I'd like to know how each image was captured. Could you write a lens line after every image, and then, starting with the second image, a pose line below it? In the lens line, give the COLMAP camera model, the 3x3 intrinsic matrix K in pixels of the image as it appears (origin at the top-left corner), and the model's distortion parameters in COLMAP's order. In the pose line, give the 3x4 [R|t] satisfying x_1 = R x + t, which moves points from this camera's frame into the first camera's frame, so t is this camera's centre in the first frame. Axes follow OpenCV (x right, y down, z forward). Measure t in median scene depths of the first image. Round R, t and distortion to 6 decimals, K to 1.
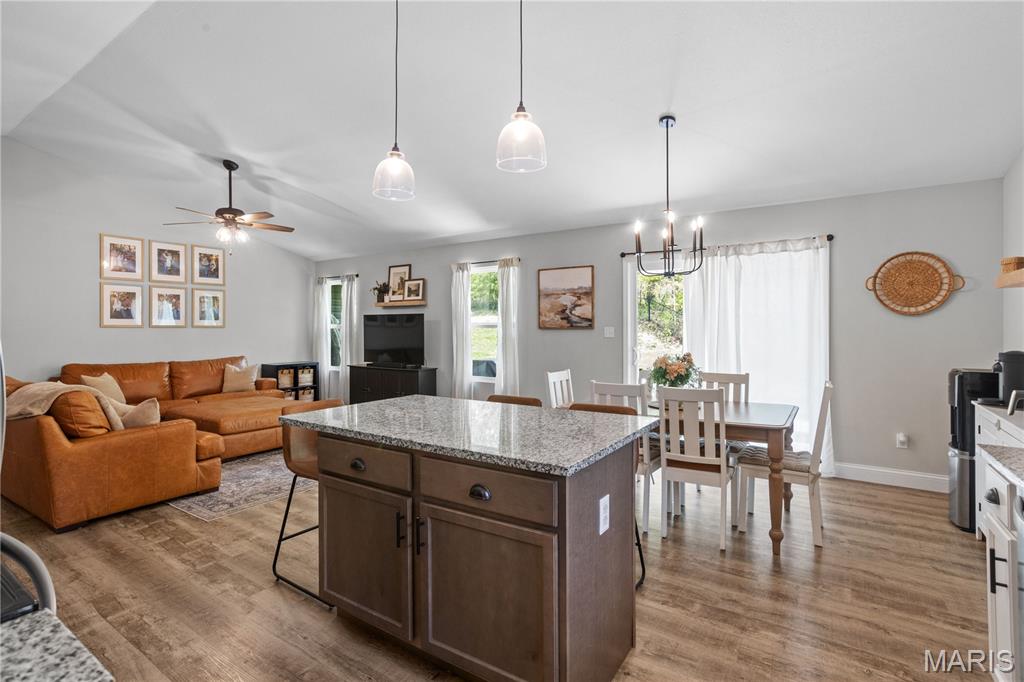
lens RADIAL K [[491.2, 0, 513.9], [0, 491.2, 334.6], [0, 0, 1]] dist [-0.002513, 0.002486]
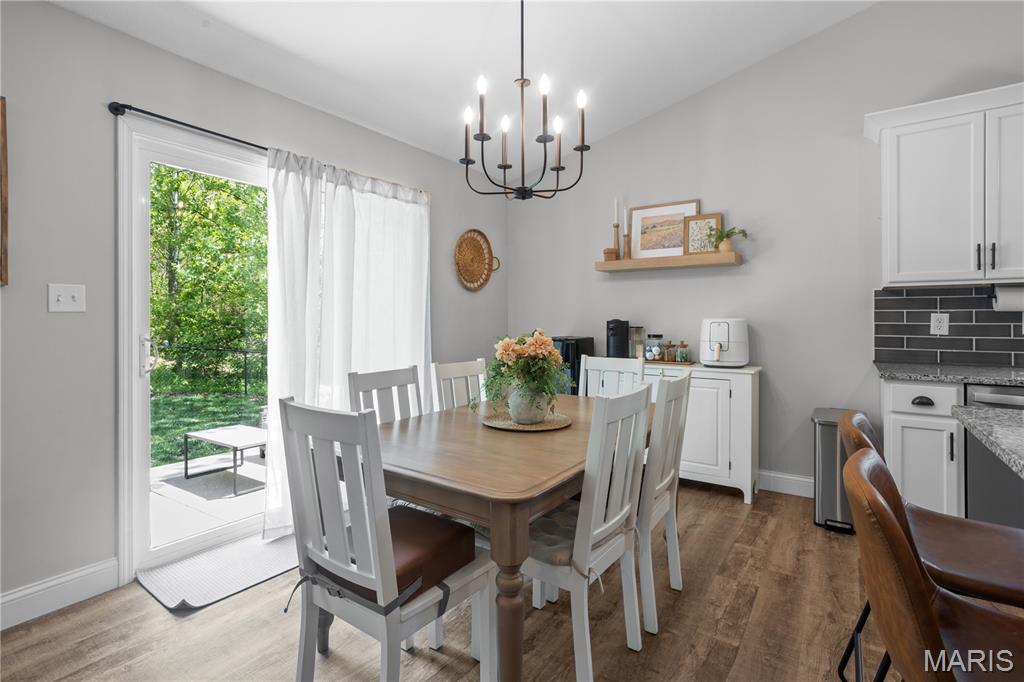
lens RADIAL K [[491.2, 0, 518.2], [0, 491.2, 317.9], [0, 0, 1]] dist [-0.002513, 0.002486]
pose [[0.009418, -0.001338, 0.999955, -0.356052], [0.007893, 0.999968, 0.001264, 0.027081], [-0.999924, 0.007881, 0.009429, 1.374875]]
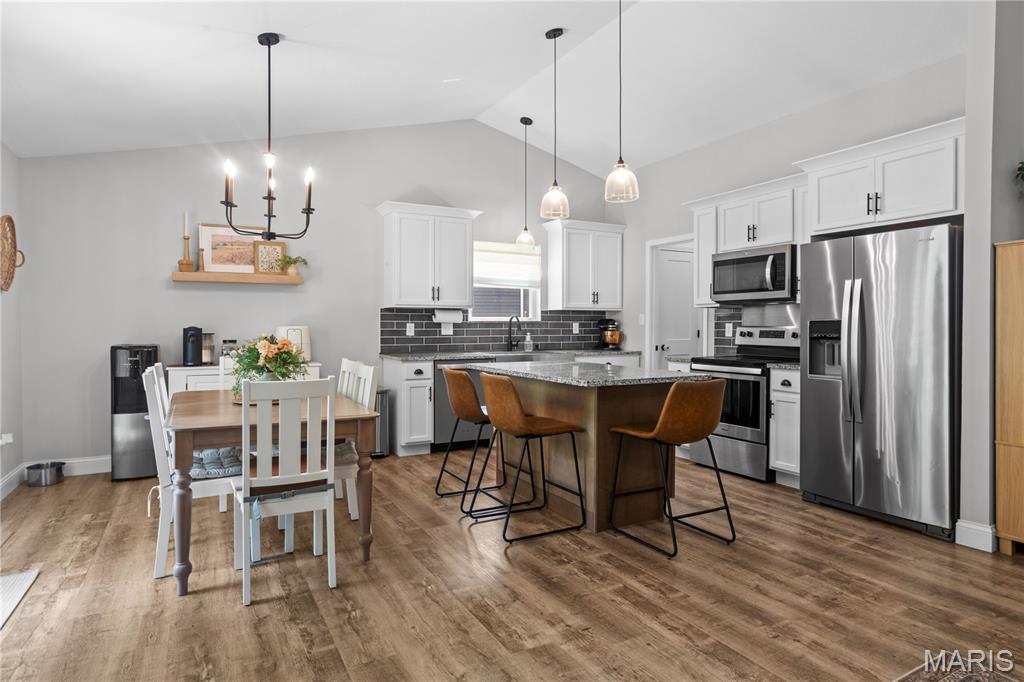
lens RADIAL K [[564.6, 0, 496.0], [0, 564.6, 326.4], [0, 0, 1]] dist [0.008375, 0.001366]
pose [[-0.870174, -0.006439, 0.492702, -0.568385], [-0.001215, 0.999940, 0.010921, 0.015554], [-0.492743, 0.008904, -0.870129, 2.041355]]
